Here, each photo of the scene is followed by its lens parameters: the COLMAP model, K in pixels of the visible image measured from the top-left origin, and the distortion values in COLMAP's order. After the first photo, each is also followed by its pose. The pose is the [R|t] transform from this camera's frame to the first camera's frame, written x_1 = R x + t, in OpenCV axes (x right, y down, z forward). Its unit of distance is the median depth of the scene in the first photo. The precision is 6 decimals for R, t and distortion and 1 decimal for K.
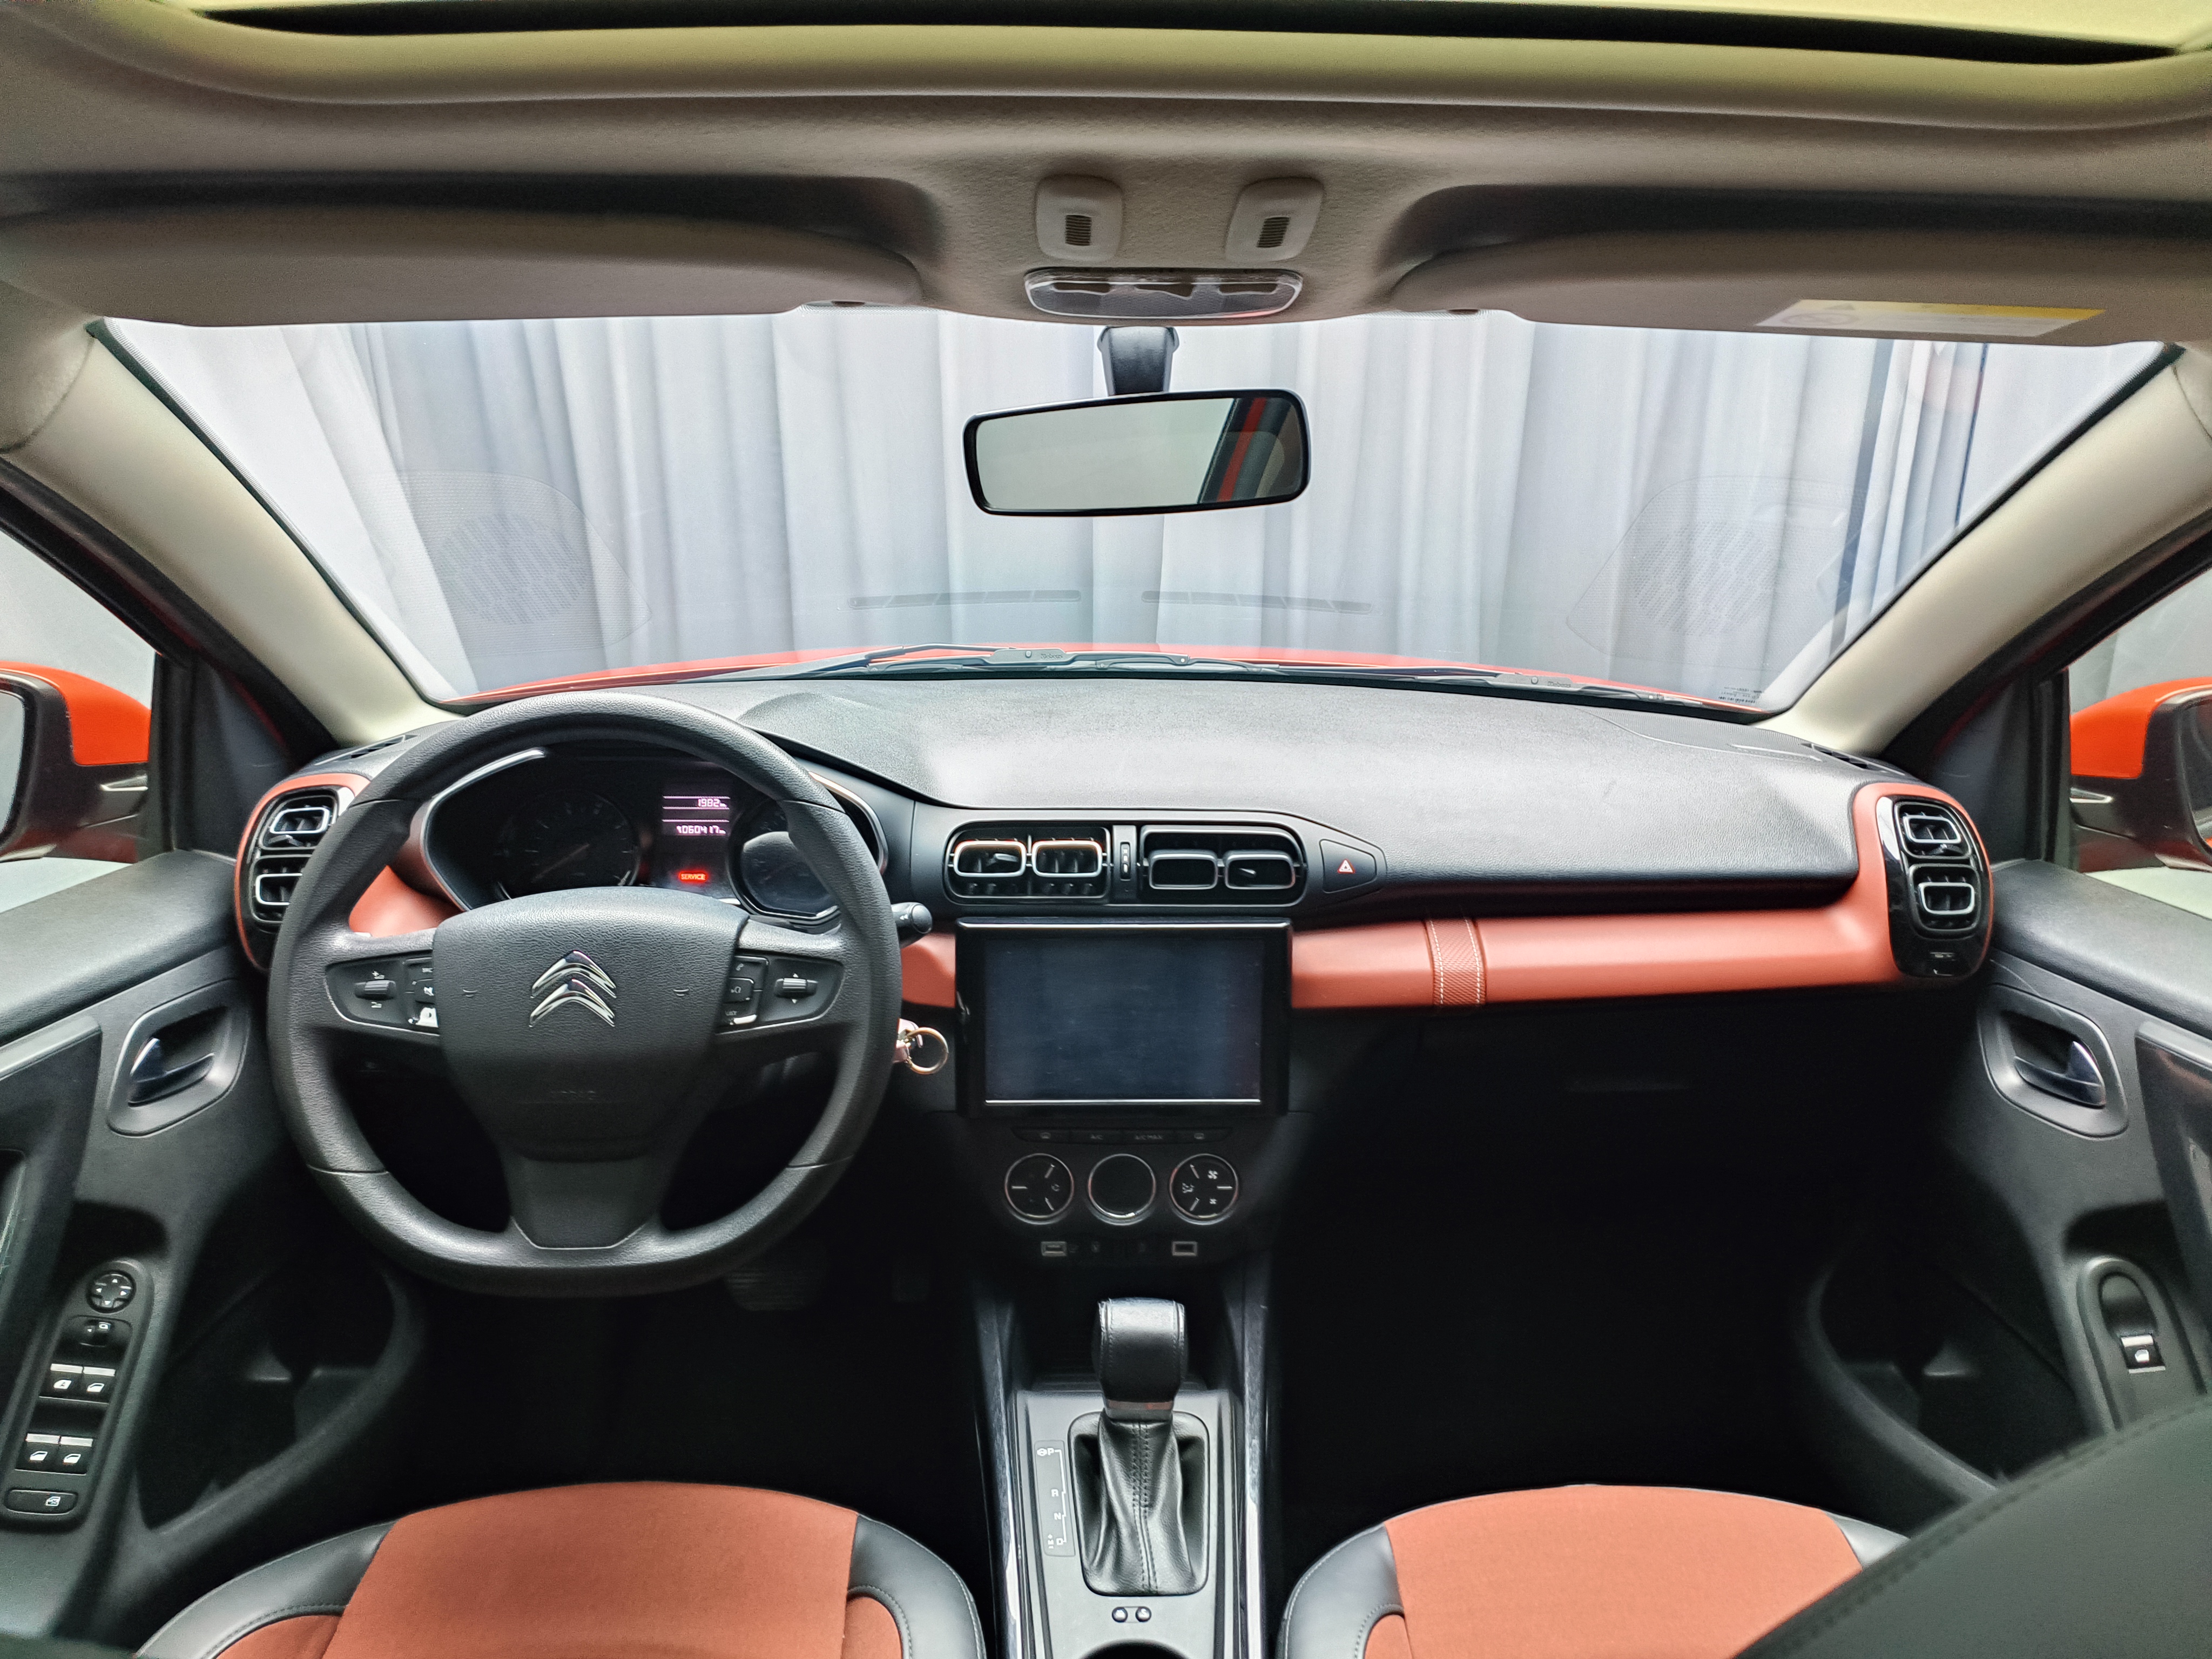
lens RADIAL K [[1480.3, 0, 1106.0], [0, 1480.3, 829.5], [0, 0, 1]] dist [0.072280, -0.051783]
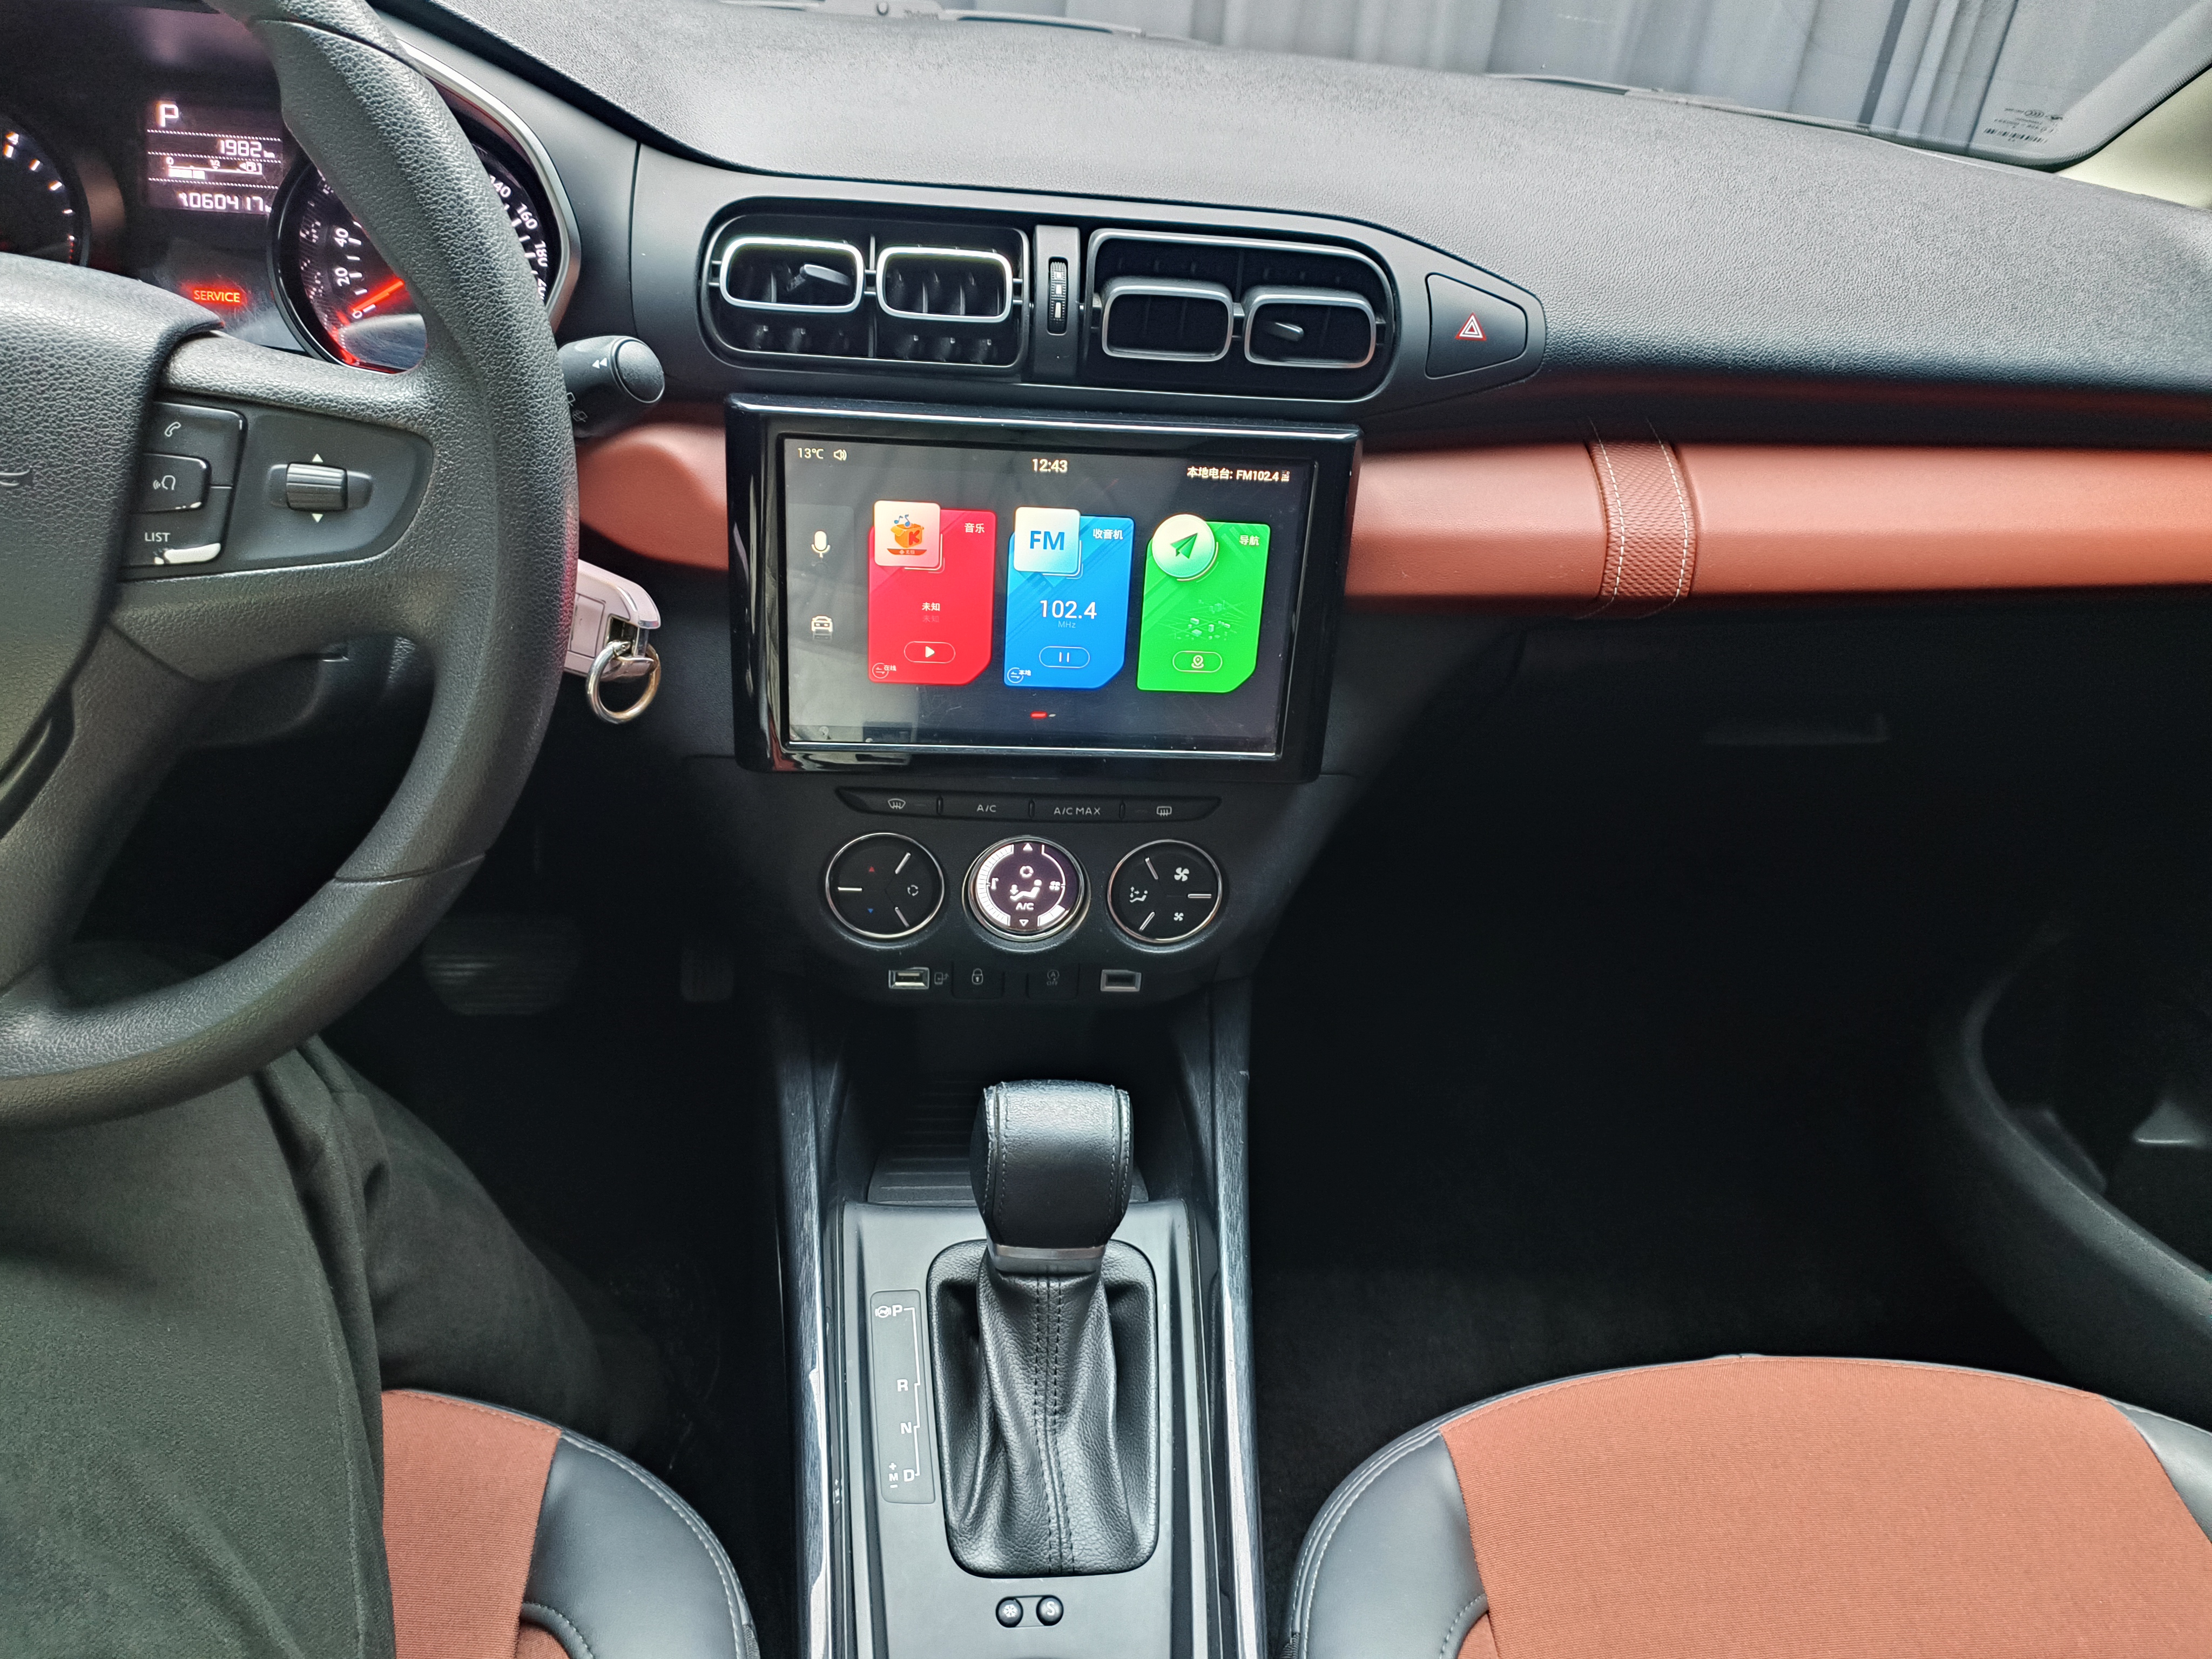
lens RADIAL K [[1469.0, 0, 1085.2], [0, 1469.0, 812.8], [0, 0, 1]] dist [0.071407, -0.065580]
pose [[0.996301, 0.025794, 0.081966, -0.015346], [-0.045145, 0.968753, 0.243886, 0.070329], [-0.073114, -0.246684, 0.966334, 0.459999]]
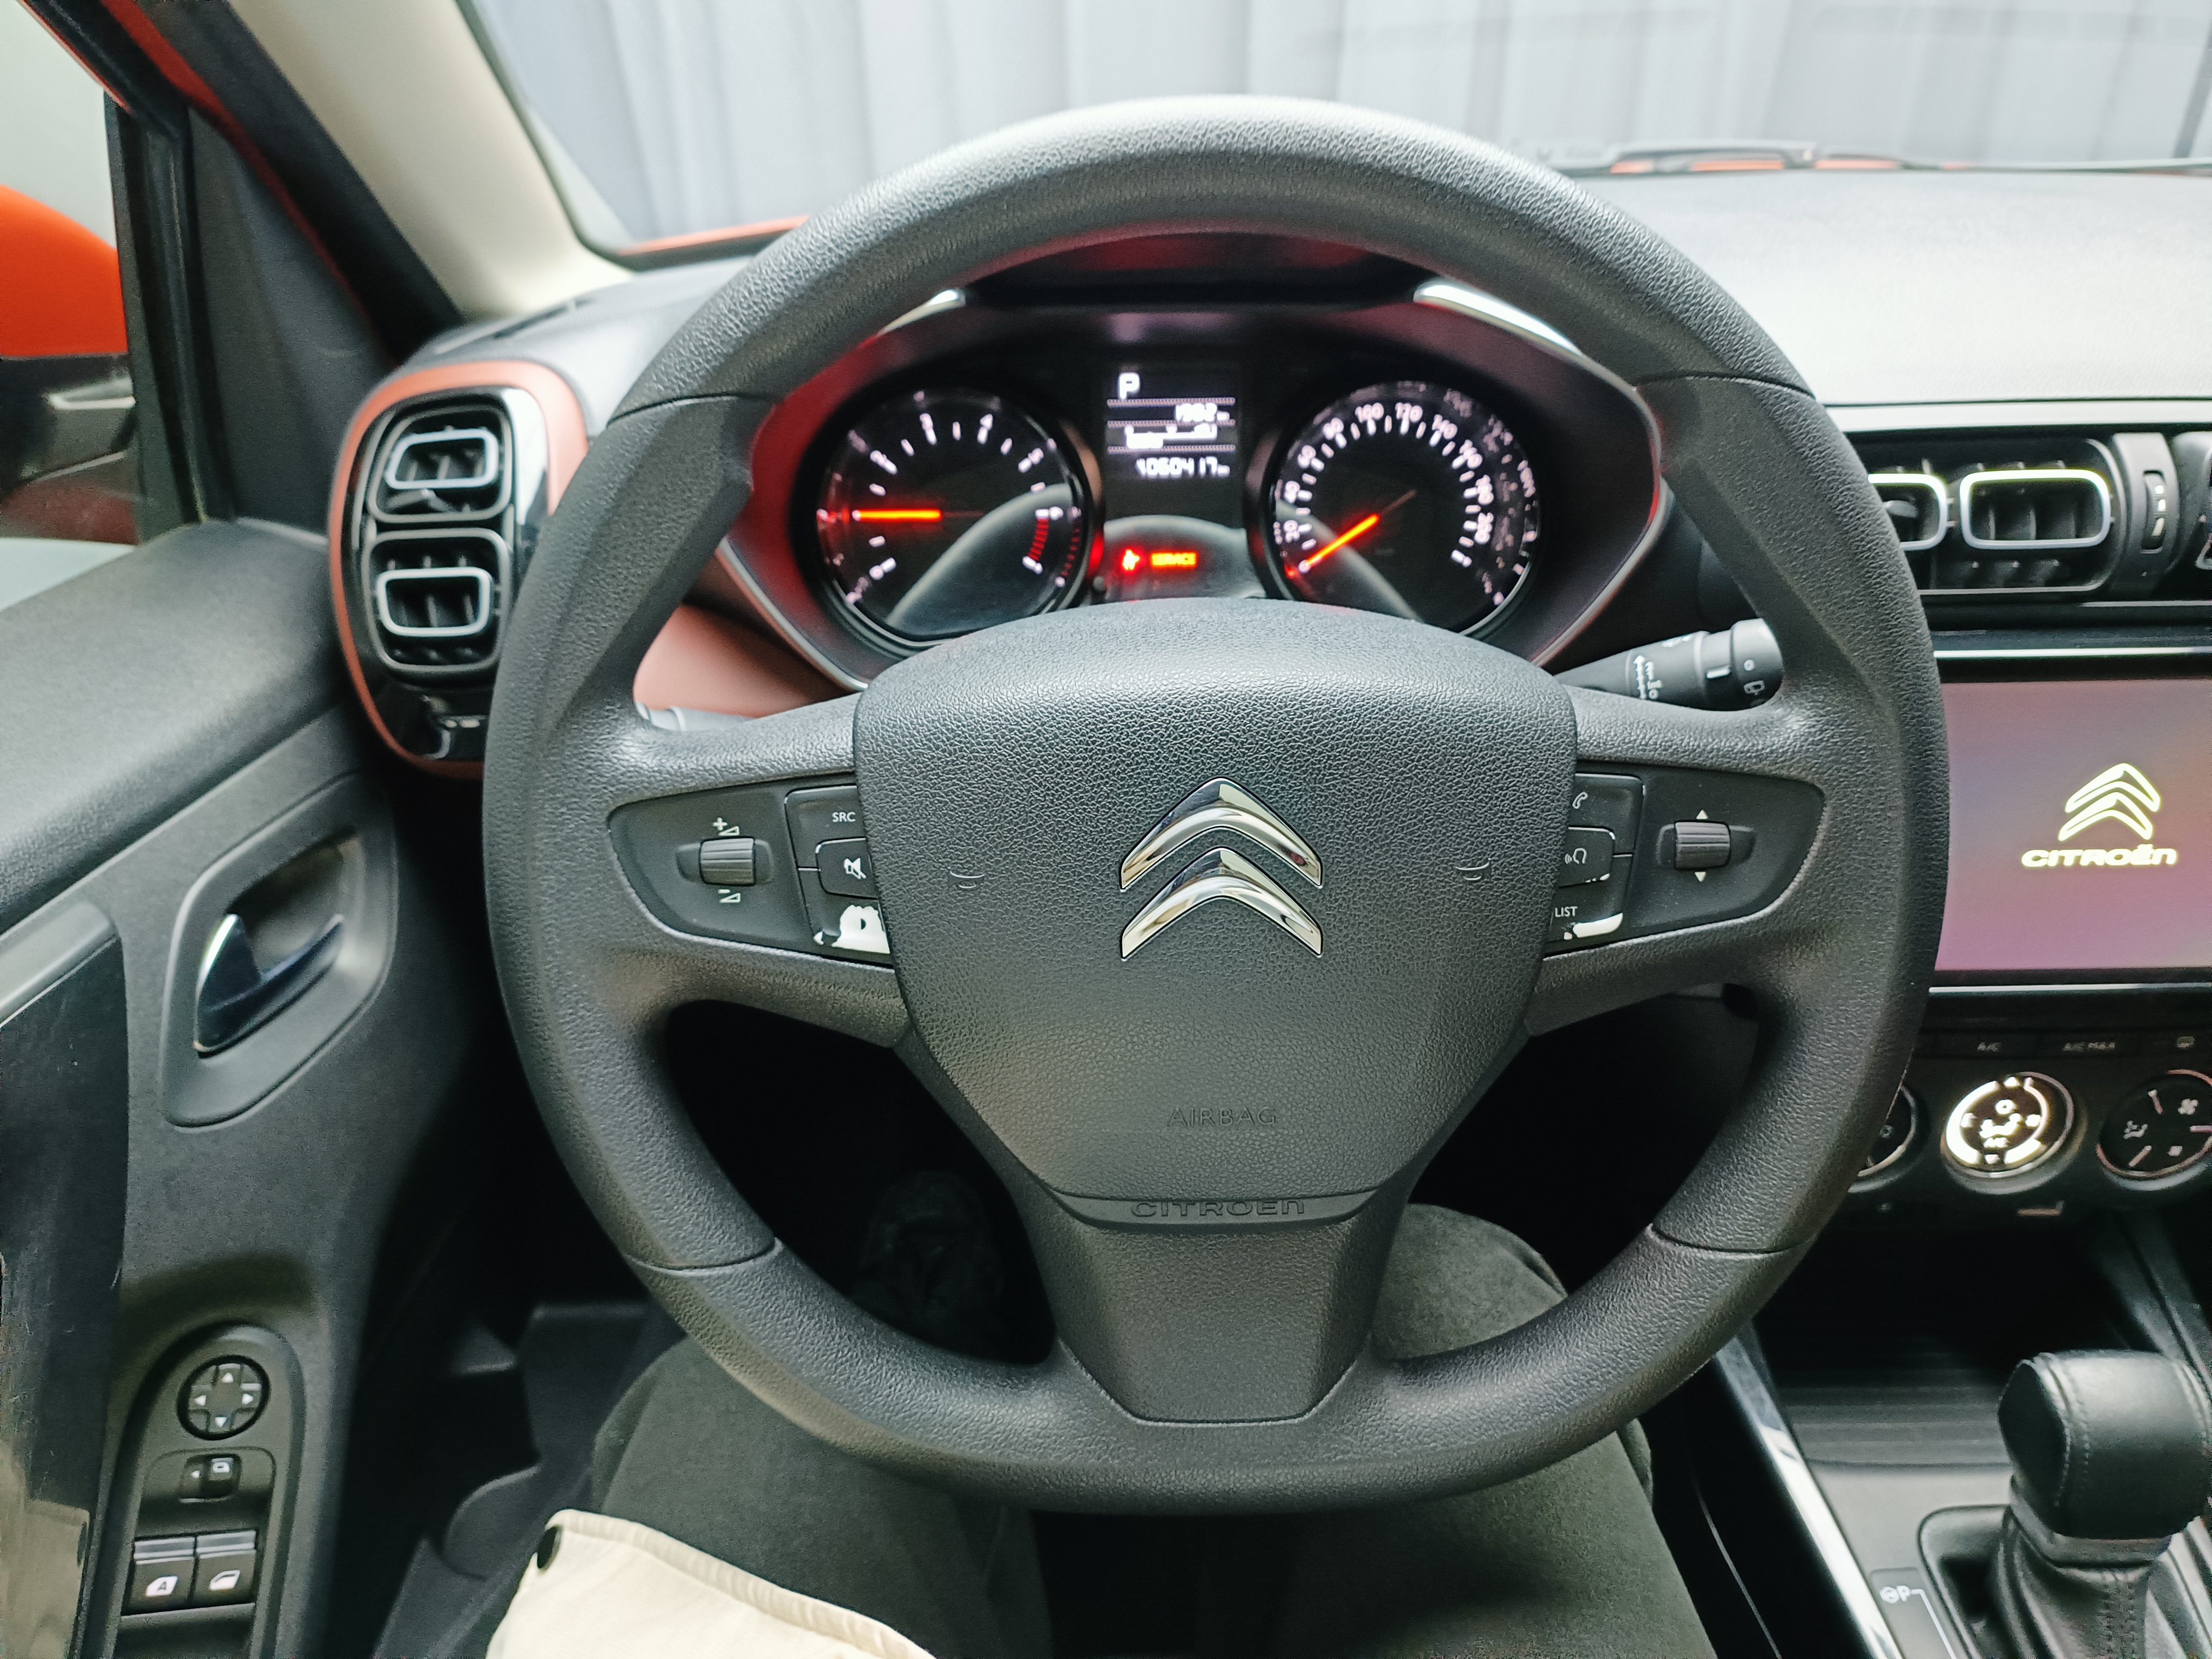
lens RADIAL K [[1469.0, 0, 1085.2], [0, 1469.0, 812.8], [0, 0, 1]] dist [0.071407, -0.065580]
pose [[0.999523, -0.013824, -0.027620, -0.317551], [0.019770, 0.973402, 0.228247, -0.000367], [0.023730, -0.228684, 0.973211, 0.509936]]
